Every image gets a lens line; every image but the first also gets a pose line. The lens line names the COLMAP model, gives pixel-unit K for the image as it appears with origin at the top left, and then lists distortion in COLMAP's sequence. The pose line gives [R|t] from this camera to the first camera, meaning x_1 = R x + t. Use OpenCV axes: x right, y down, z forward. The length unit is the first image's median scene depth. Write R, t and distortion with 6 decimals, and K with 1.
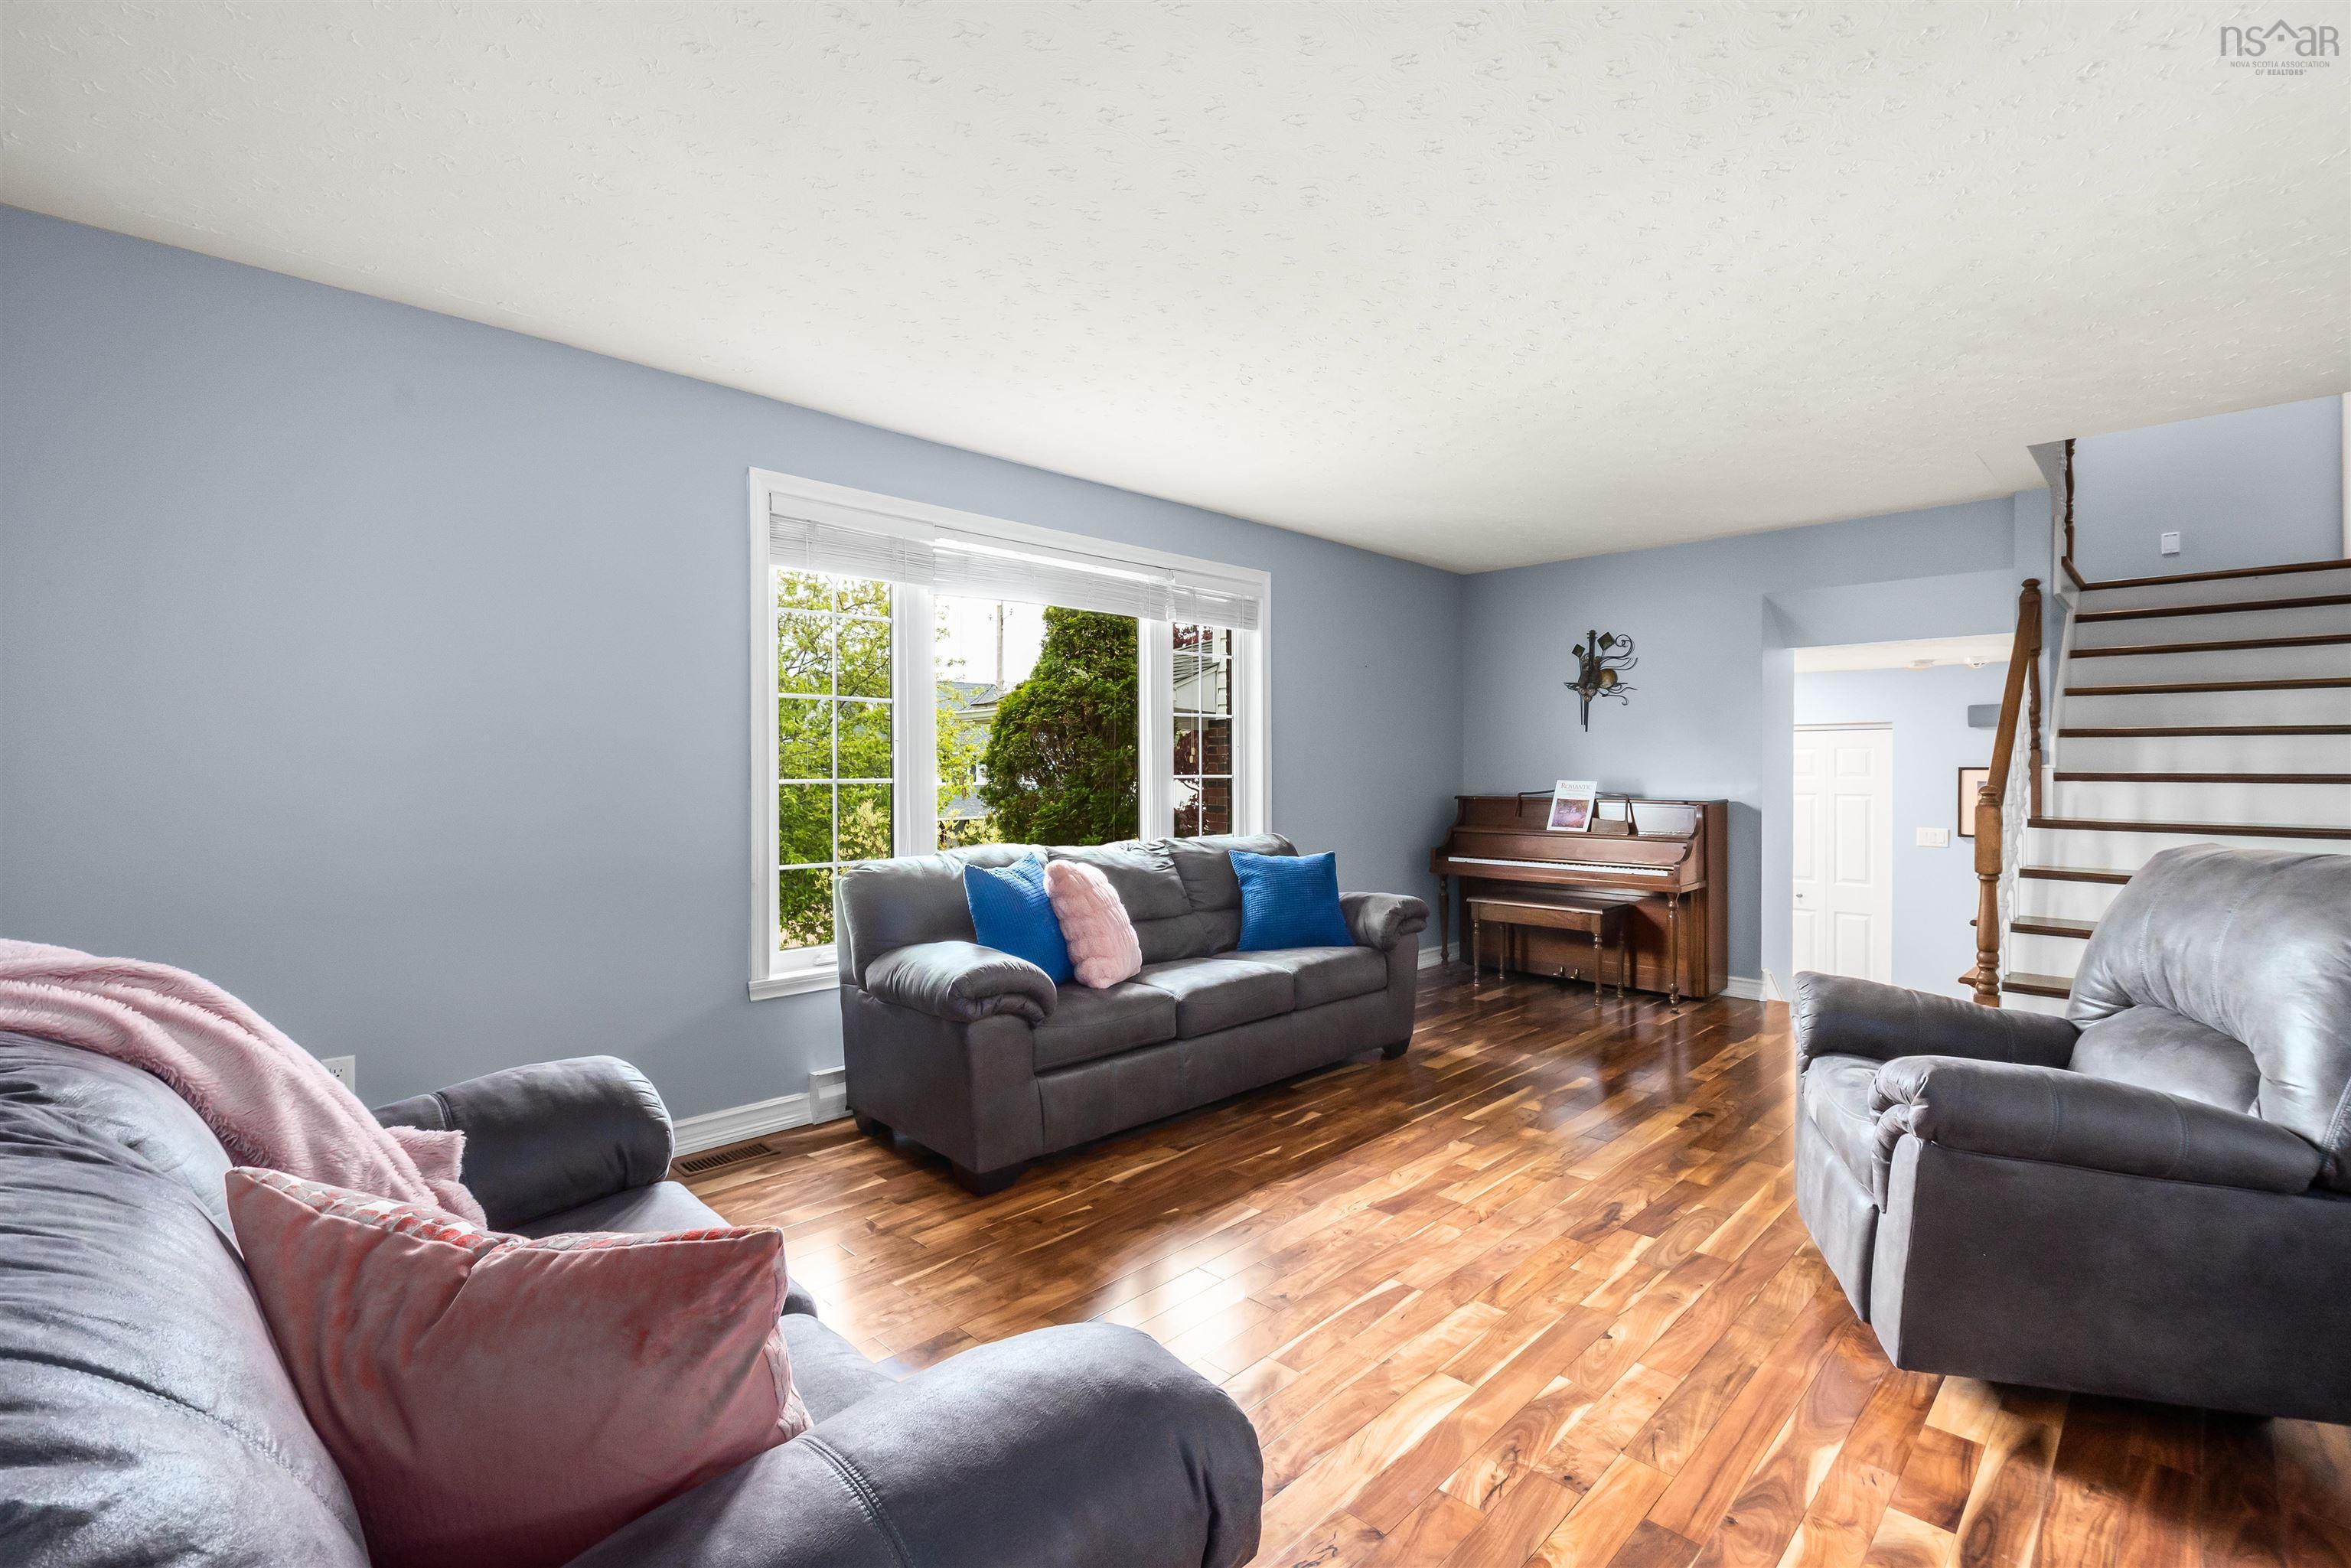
lens RADIAL K [[1045.9, 0, 1193.3], [0, 1045.9, 773.6], [0, 0, 1]] dist [0.014015, -0.010997]
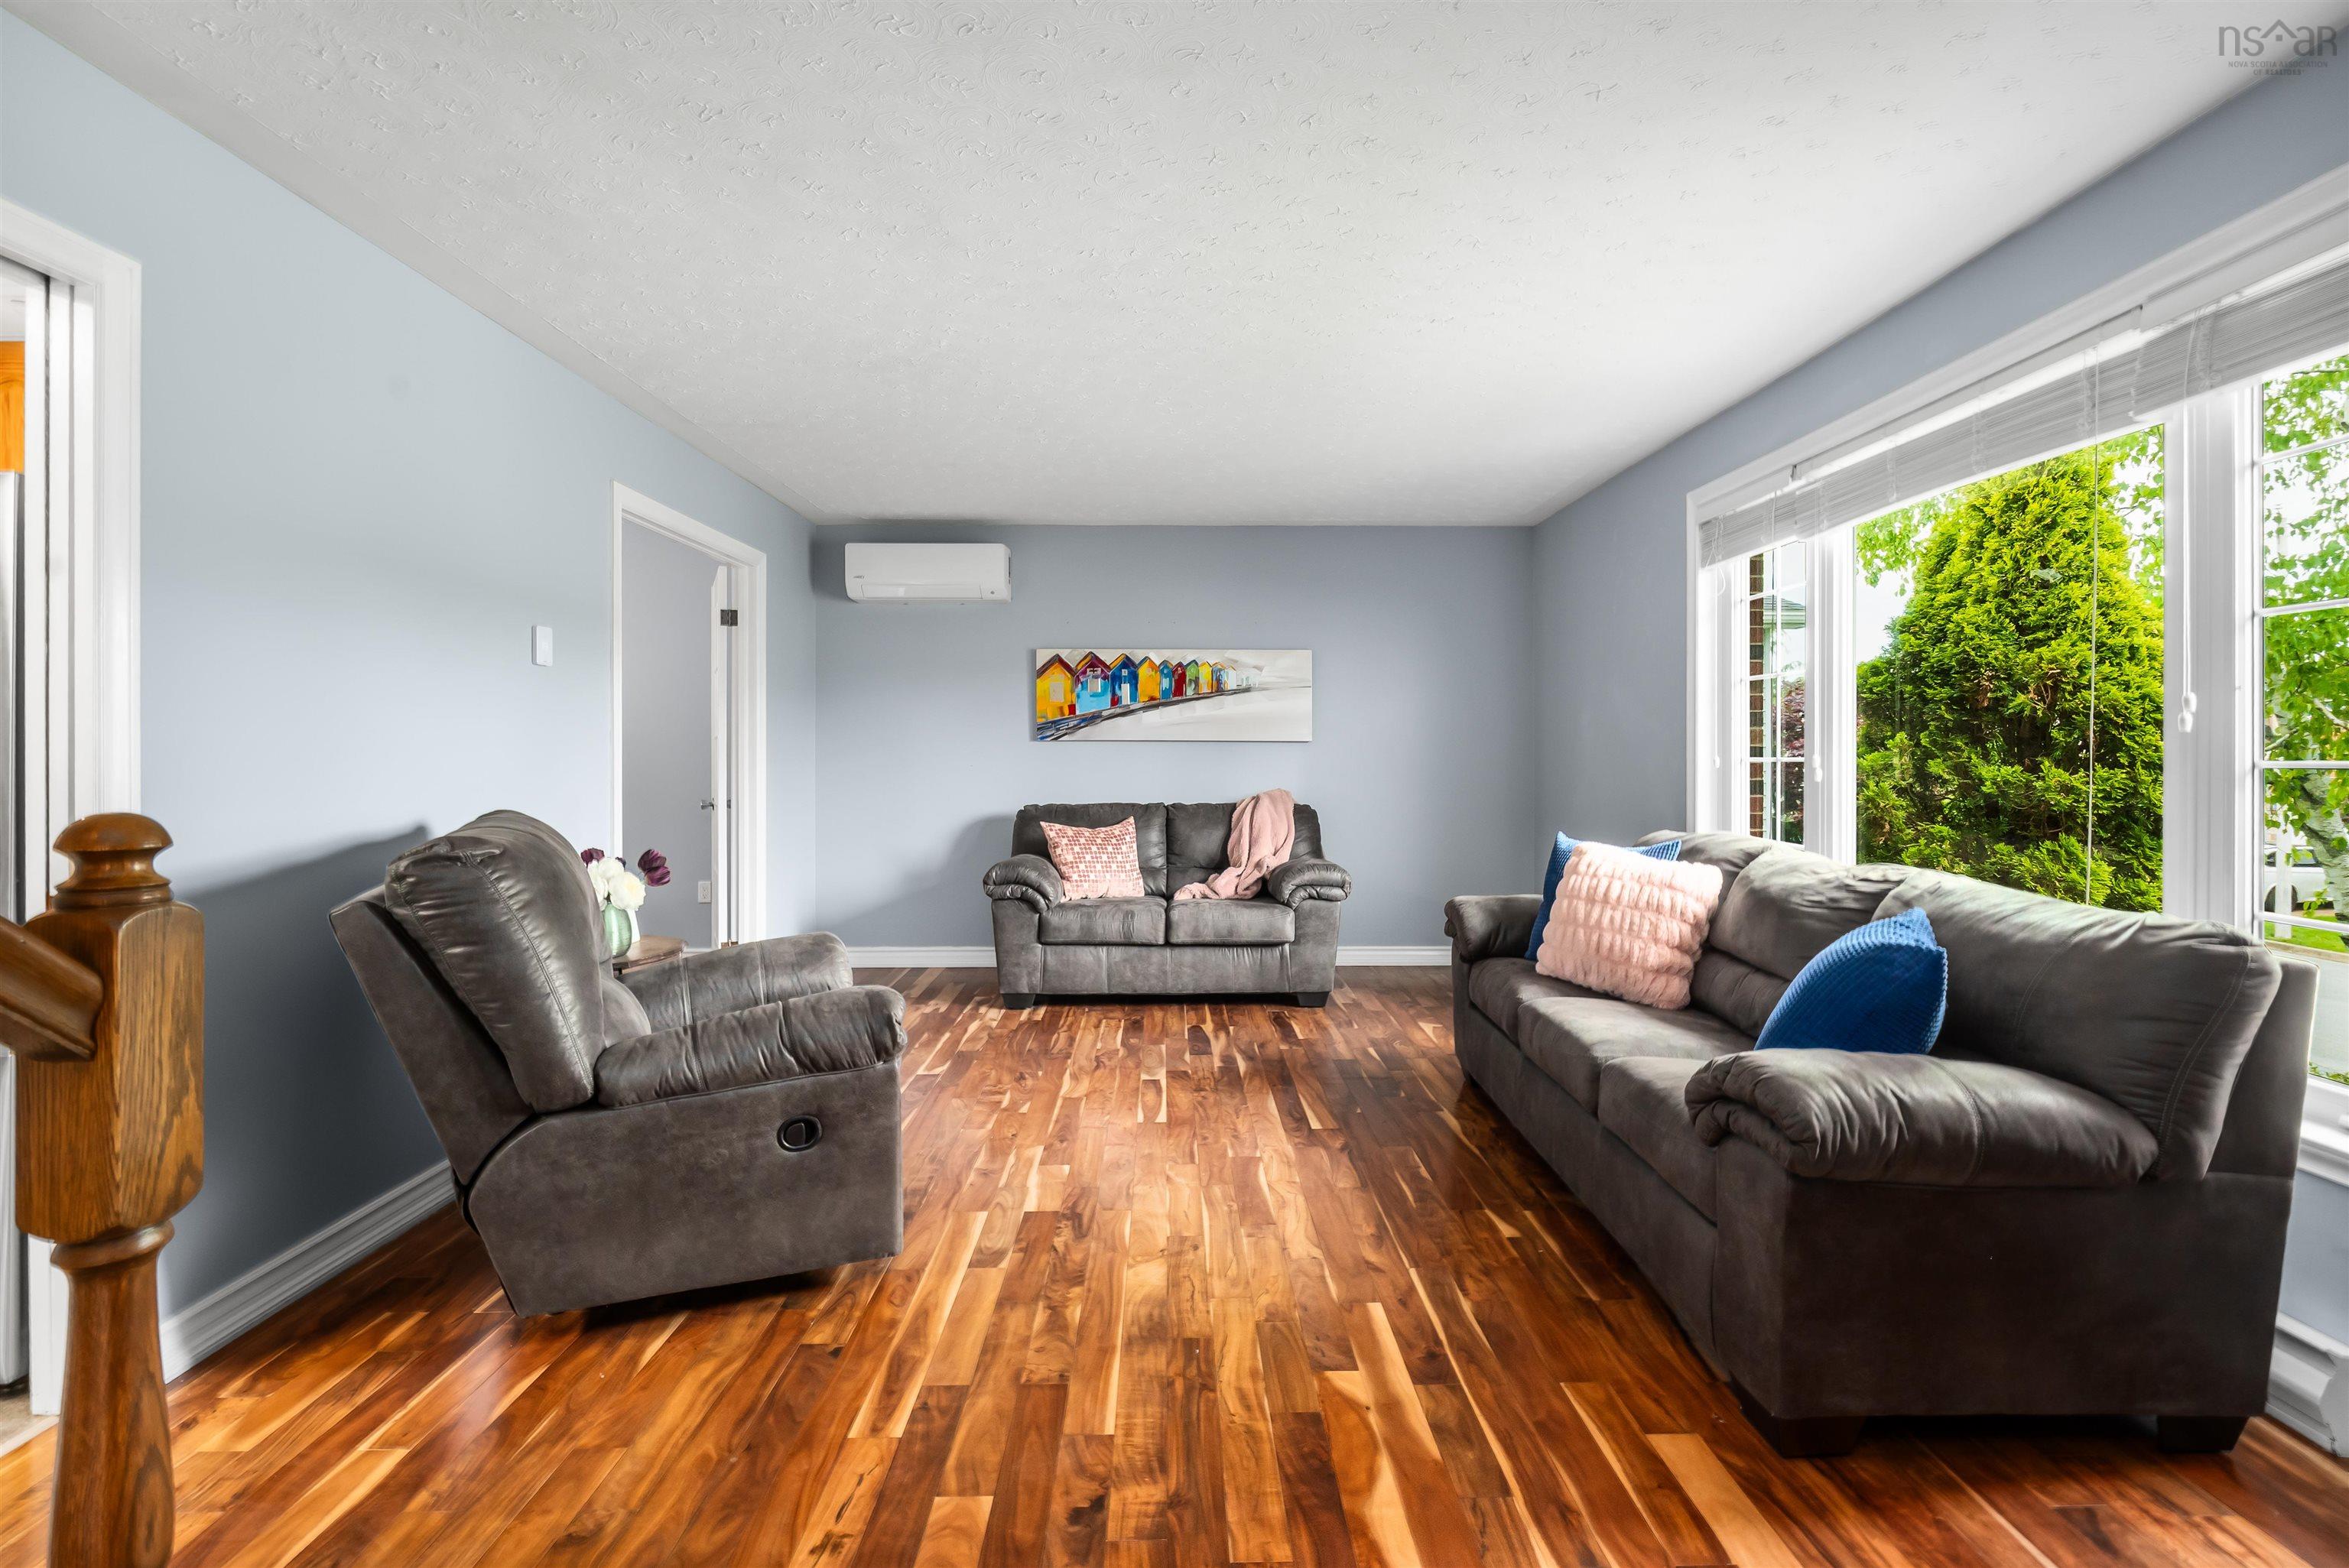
lens RADIAL K [[1045.0, 0, 1192.3], [0, 1045.0, 773.6], [0, 0, 1]] dist [0.014015, -0.010997]
pose [[-0.699291, 0.012068, -0.714735, 0.892726], [-0.004557, 0.999762, 0.021339, 0.001750], [0.714822, 0.018179, -0.699070, 1.553323]]
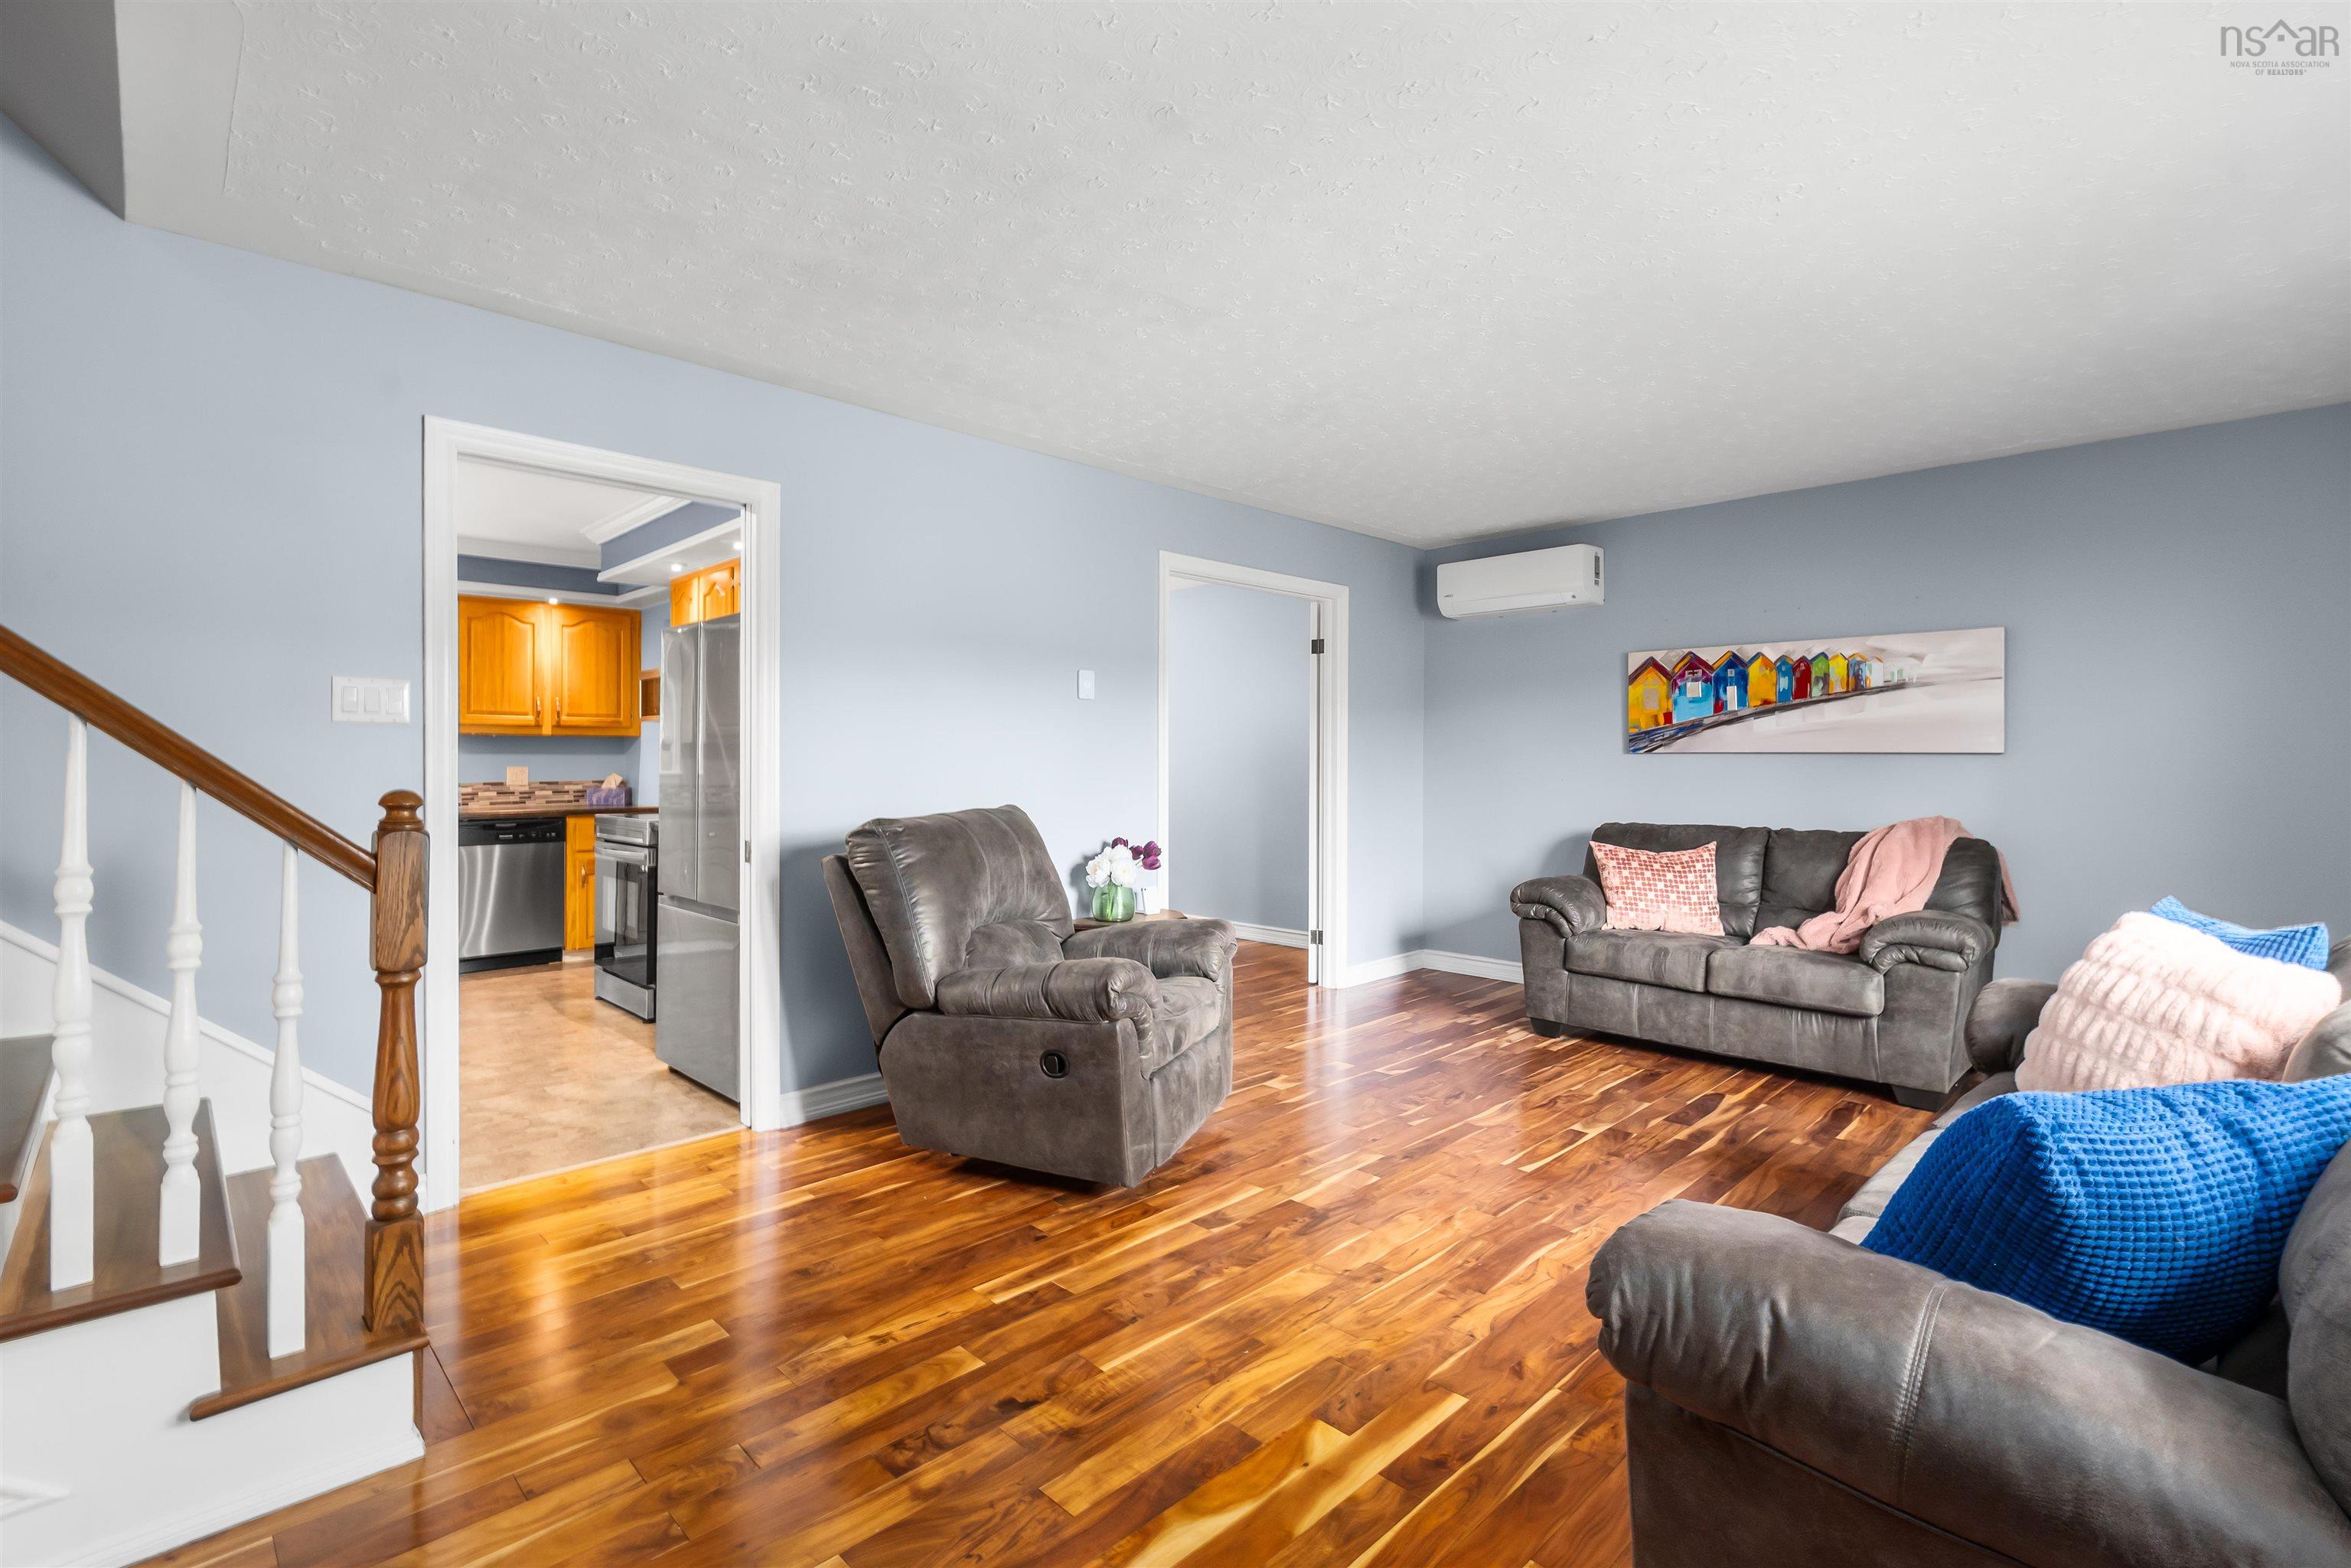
lens RADIAL K [[1064.3, 0, 1206.4], [0, 1064.3, 781.4], [0, 0, 1]] dist [0.011134, -0.012805]
pose [[-0.999975, -0.007112, 0.000429, 0.453485], [-0.007101, 0.999737, 0.021826, -0.002721], [-0.000584, 0.021822, -0.999762, 1.778388]]
